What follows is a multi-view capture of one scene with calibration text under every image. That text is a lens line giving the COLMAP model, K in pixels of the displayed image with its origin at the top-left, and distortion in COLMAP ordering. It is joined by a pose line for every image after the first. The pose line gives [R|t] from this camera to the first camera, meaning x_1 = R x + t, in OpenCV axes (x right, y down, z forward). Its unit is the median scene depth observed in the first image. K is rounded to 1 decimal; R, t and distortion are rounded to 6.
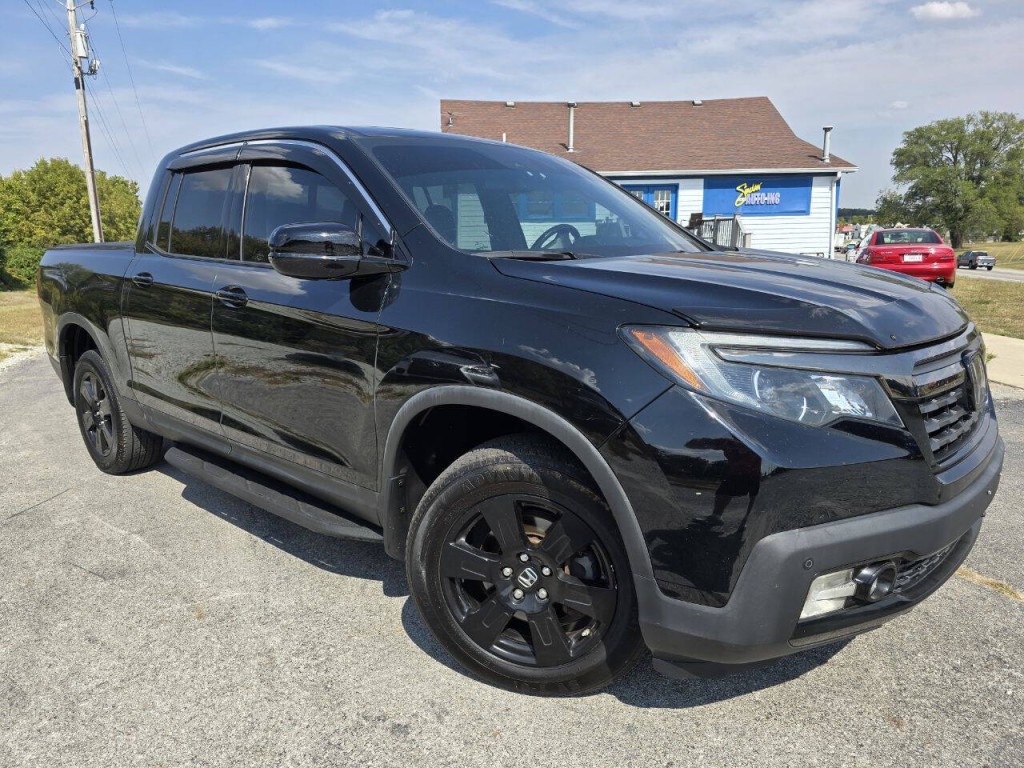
lens RADIAL K [[698.2, 0, 512.0], [0, 698.2, 384.0], [0, 0, 1]] dist [0.042372, -0.041234]
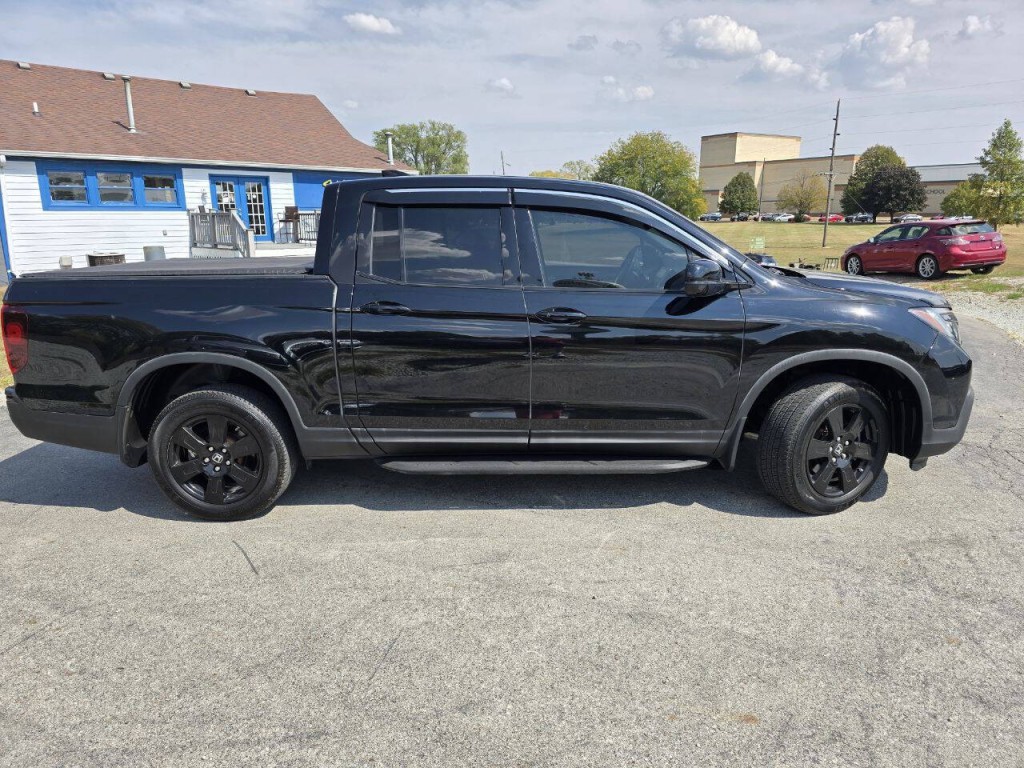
lens RADIAL K [[698.2, 0, 512.0], [0, 698.2, 384.0], [0, 0, 1]] dist [0.042372, -0.041234]
pose [[0.757935, -0.141121, 0.636883, -0.151052], [0.127854, 0.989520, 0.067103, -0.011243], [-0.639678, 0.030568, 0.768035, 0.009016]]
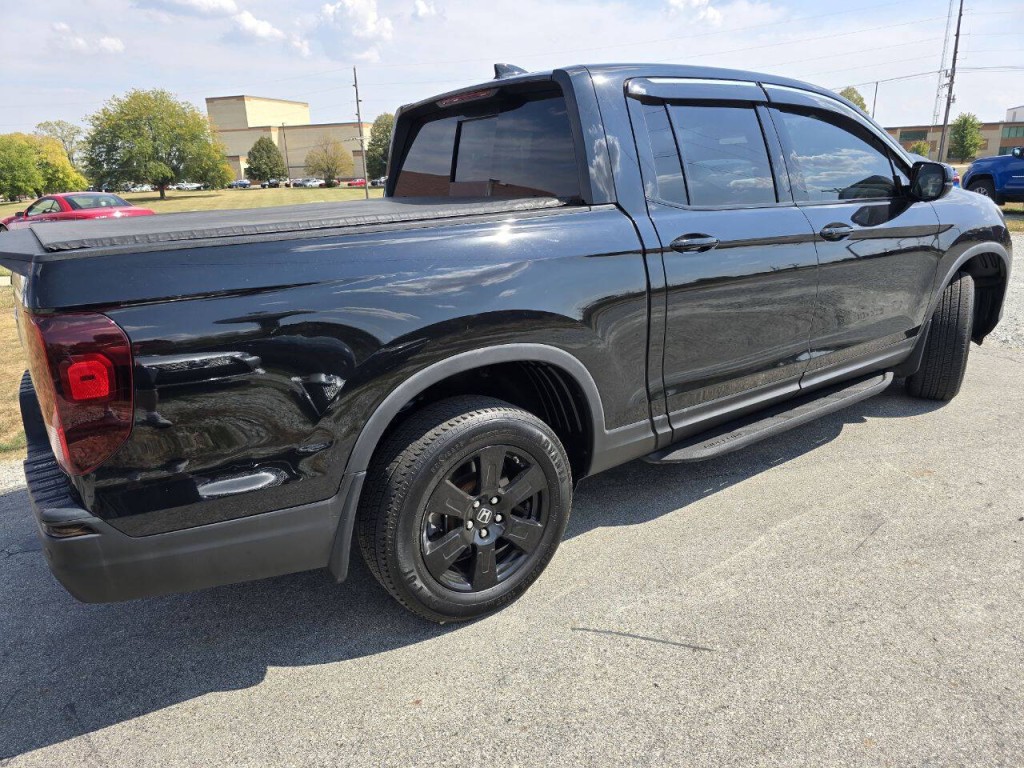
lens RADIAL K [[698.2, 0, 512.0], [0, 698.2, 384.0], [0, 0, 1]] dist [0.042372, -0.041234]
pose [[0.210719, -0.273381, 0.938542, -0.188855], [0.231713, 0.946706, 0.223735, -0.031150], [-0.949687, 0.170327, 0.262835, 0.143889]]
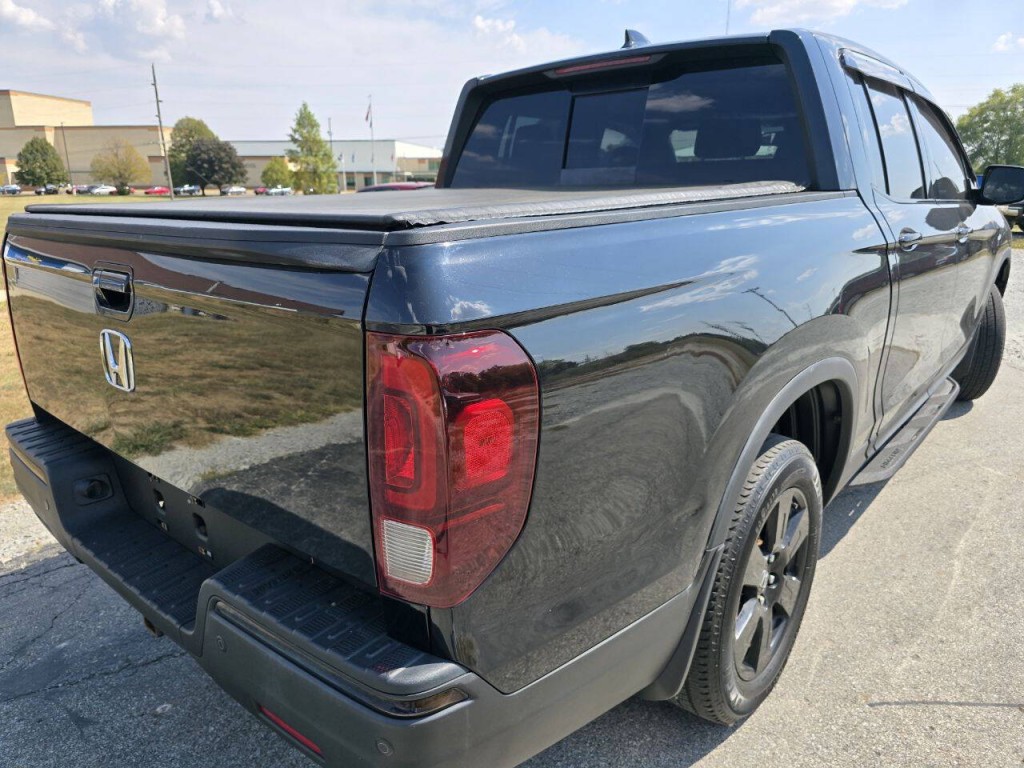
lens RADIAL K [[700.7, 0, 512.0], [0, 700.7, 384.0], [0, 0, 1]] dist [0.054112, -0.048613]
pose [[-0.036915, -0.256871, 0.965740, -0.172810], [0.217142, 0.941247, 0.258657, -0.038592], [-0.975442, 0.219251, 0.021031, 0.193717]]
